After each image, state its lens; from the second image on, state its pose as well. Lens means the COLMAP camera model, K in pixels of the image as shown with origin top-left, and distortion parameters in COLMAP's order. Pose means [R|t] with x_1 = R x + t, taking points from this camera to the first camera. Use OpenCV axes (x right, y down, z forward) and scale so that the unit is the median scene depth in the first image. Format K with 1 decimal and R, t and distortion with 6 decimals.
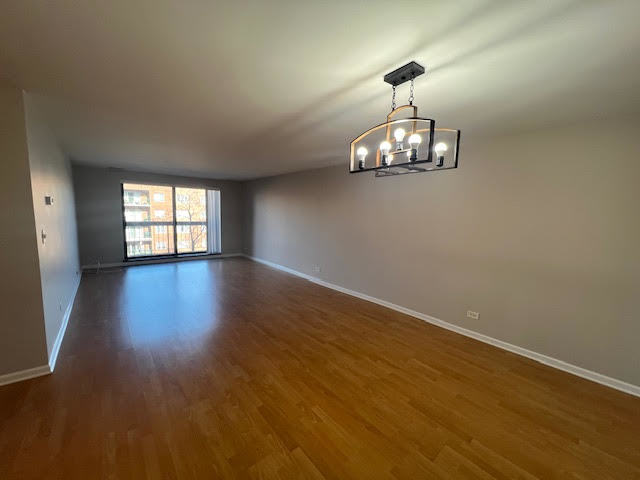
lens RADIAL K [[259.1, 0, 321.3], [0, 259.1, 240.6], [0, 0, 1]] dist [-0.002287, -0.000119]
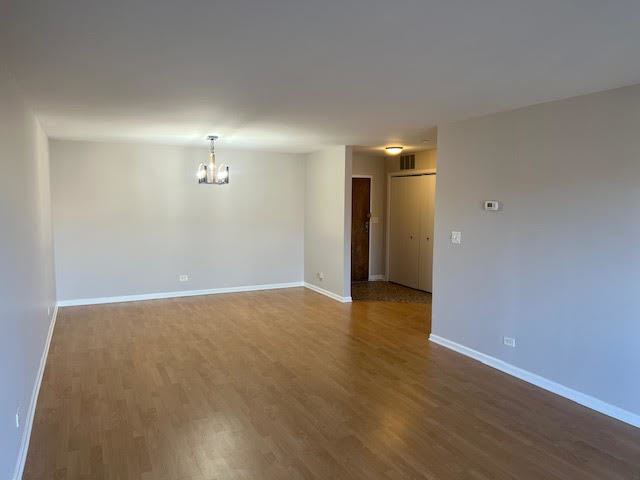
lens RADIAL K [[482.5, 0, 316.4], [0, 482.5, 240.7], [0, 0, 1]] dist [0.076177, -0.090294]
pose [[-0.965332, -0.060721, 0.253866, -0.926698], [-0.008085, 0.979055, 0.203433, -0.388953], [-0.260902, 0.194328, -0.945604, 2.822845]]
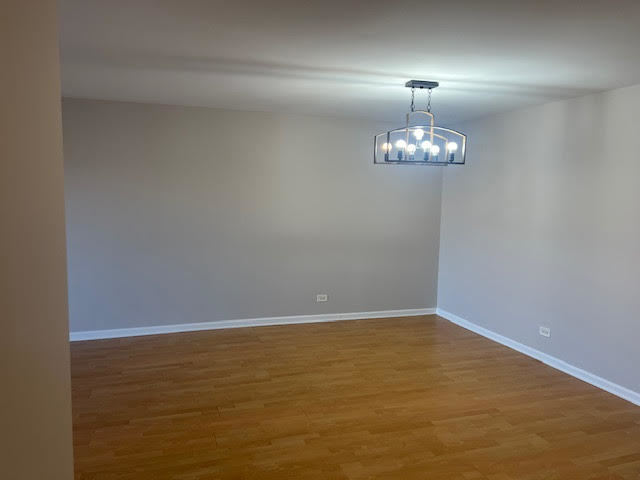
lens RADIAL K [[482.5, 0, 316.4], [0, 482.5, 240.7], [0, 0, 1]] dist [0.076177, -0.090294]
pose [[0.378654, -0.123652, 0.917241, -1.237221], [0.094585, 0.991017, 0.094551, -0.112225], [-0.920693, 0.050955, 0.386948, 0.373283]]
